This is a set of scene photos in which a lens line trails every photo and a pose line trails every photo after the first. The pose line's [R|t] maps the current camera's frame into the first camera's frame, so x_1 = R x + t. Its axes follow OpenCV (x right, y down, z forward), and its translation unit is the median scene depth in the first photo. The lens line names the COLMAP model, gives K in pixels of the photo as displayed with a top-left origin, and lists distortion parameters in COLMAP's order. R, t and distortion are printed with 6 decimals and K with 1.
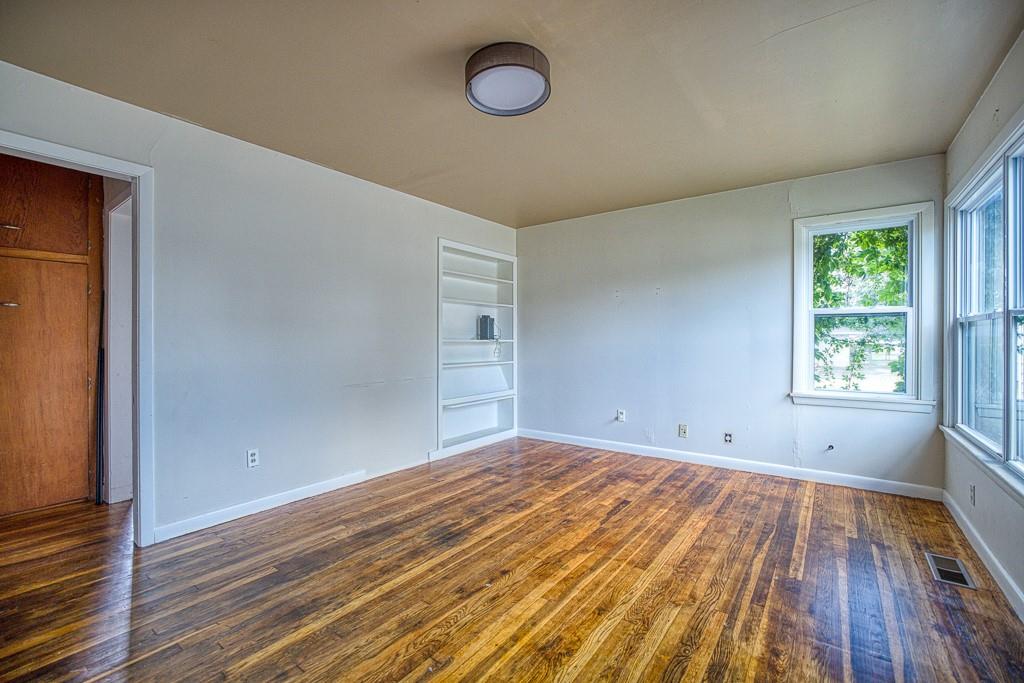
lens RADIAL K [[444.1, 0, 508.5], [0, 444.1, 339.4], [0, 0, 1]] dist [-0.037954, 0.011258]
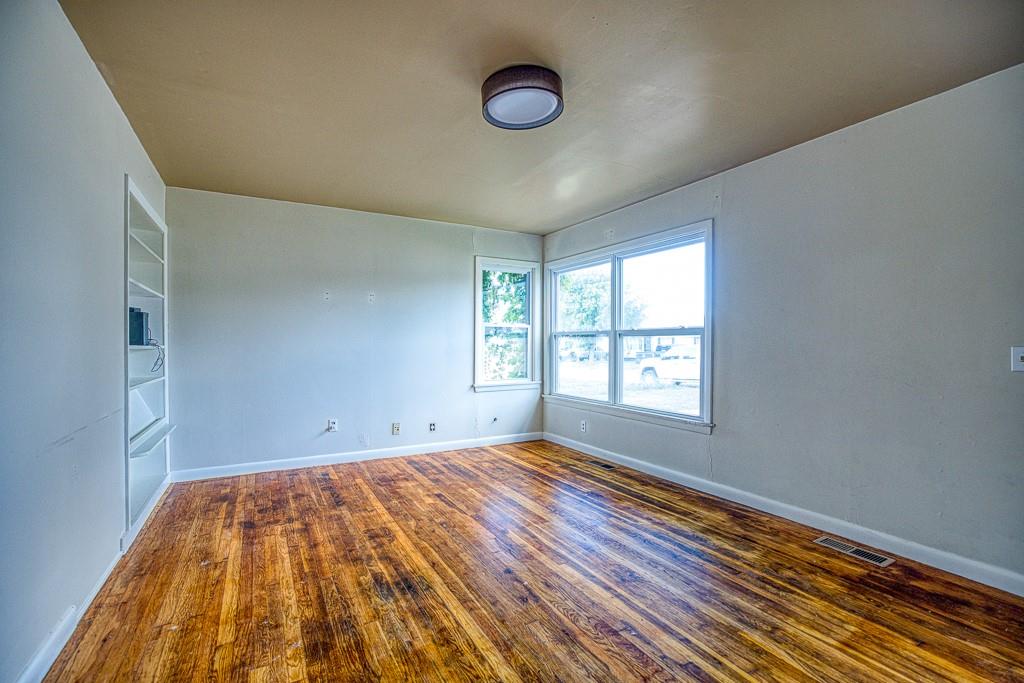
lens RADIAL K [[444.1, 0, 509.1], [0, 444.1, 343.0], [0, 0, 1]] dist [-0.037954, 0.011258]
pose [[0.404643, 0.004675, 0.914463, -0.645359], [-0.000369, 0.999988, -0.004949, 0.001743], [-0.914475, 0.001665, 0.404639, 0.397382]]
